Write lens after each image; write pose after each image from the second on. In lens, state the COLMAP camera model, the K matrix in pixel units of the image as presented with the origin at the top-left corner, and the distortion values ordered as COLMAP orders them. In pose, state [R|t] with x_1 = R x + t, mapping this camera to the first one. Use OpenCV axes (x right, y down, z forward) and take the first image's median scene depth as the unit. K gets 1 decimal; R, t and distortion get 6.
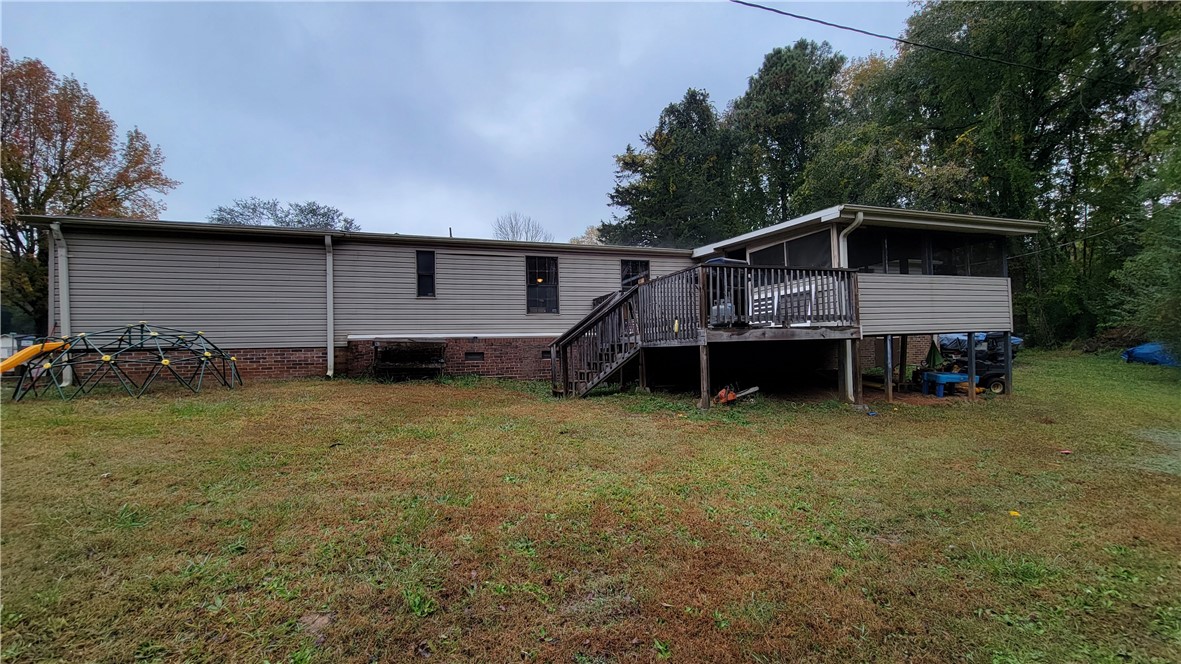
lens RADIAL K [[471.3, 0, 590.5], [0, 471.3, 332.0], [0, 0, 1]] dist [-0.000956, -0.000070]
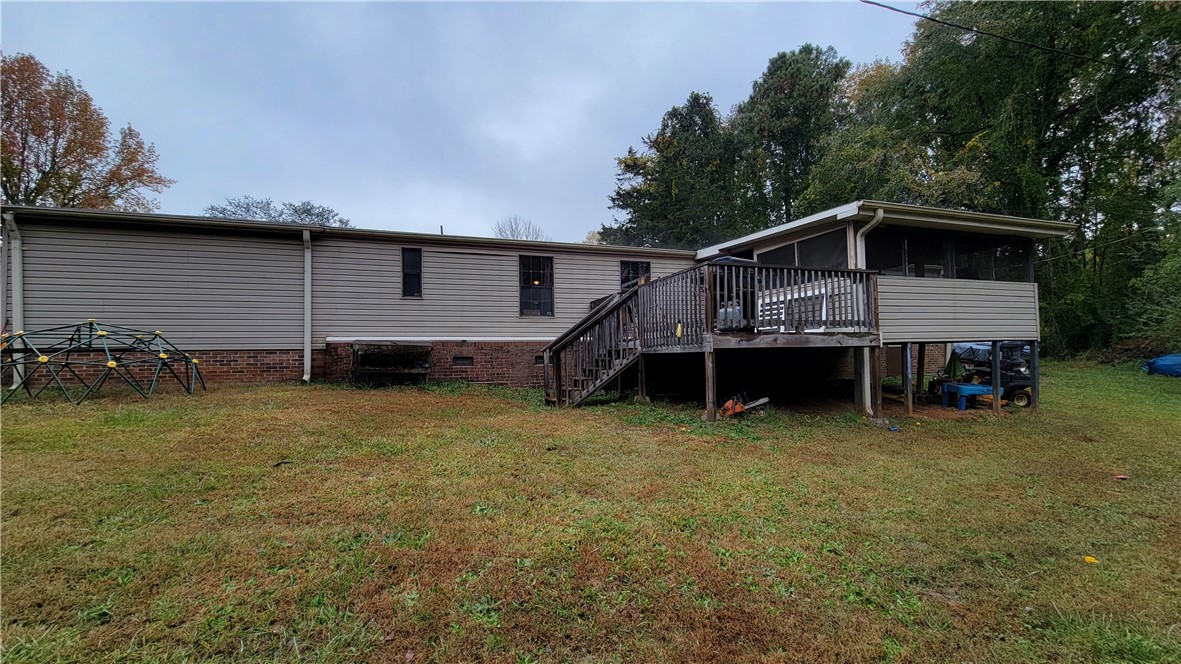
lens RADIAL K [[433.8, 0, 590.5], [0, 433.8, 332.0], [0, 0, 1]] dist [0.000867, 0.000047]
pose [[0.999866, 0.009767, -0.013135, 0.018245], [-0.009967, 0.999833, -0.015309, 0.004347], [0.012984, 0.015438, 0.999797, 0.135804]]
